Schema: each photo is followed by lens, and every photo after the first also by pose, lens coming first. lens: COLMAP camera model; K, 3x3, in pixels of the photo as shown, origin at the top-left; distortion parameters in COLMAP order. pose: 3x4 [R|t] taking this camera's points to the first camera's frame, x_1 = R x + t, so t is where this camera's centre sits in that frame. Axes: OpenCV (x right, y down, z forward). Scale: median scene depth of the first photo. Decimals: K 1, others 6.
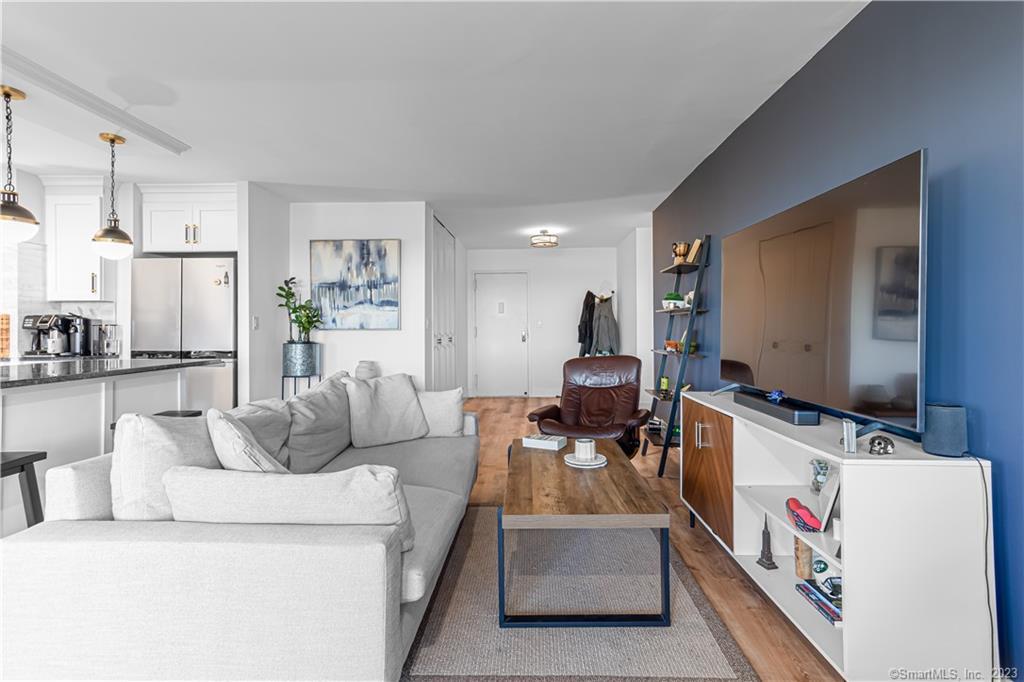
lens RADIAL K [[510.6, 0, 514.1], [0, 510.6, 332.8], [0, 0, 1]] dist [-0.016123, 0.010335]
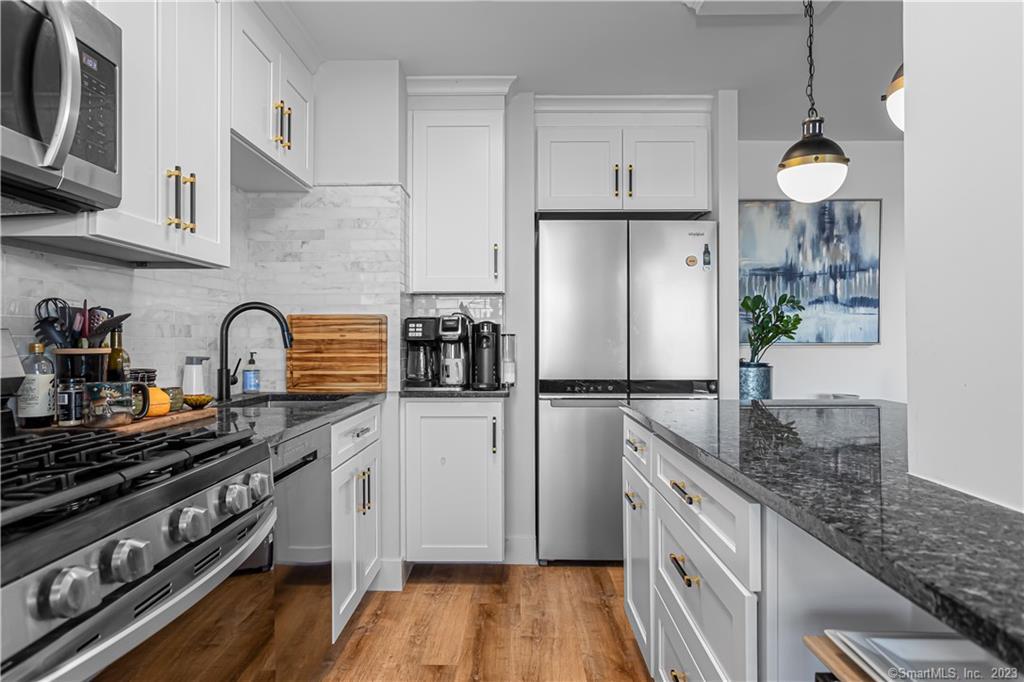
lens RADIAL K [[624.4, 0, 511.2], [0, 624.4, 343.6], [0, 0, 1]] dist [-0.010683, -0.001135]
pose [[0.999862, 0.002891, 0.016331, -0.690326], [-0.002732, 0.999949, -0.009751, 0.001759], [-0.016359, 0.009705, 0.999819, 0.245324]]
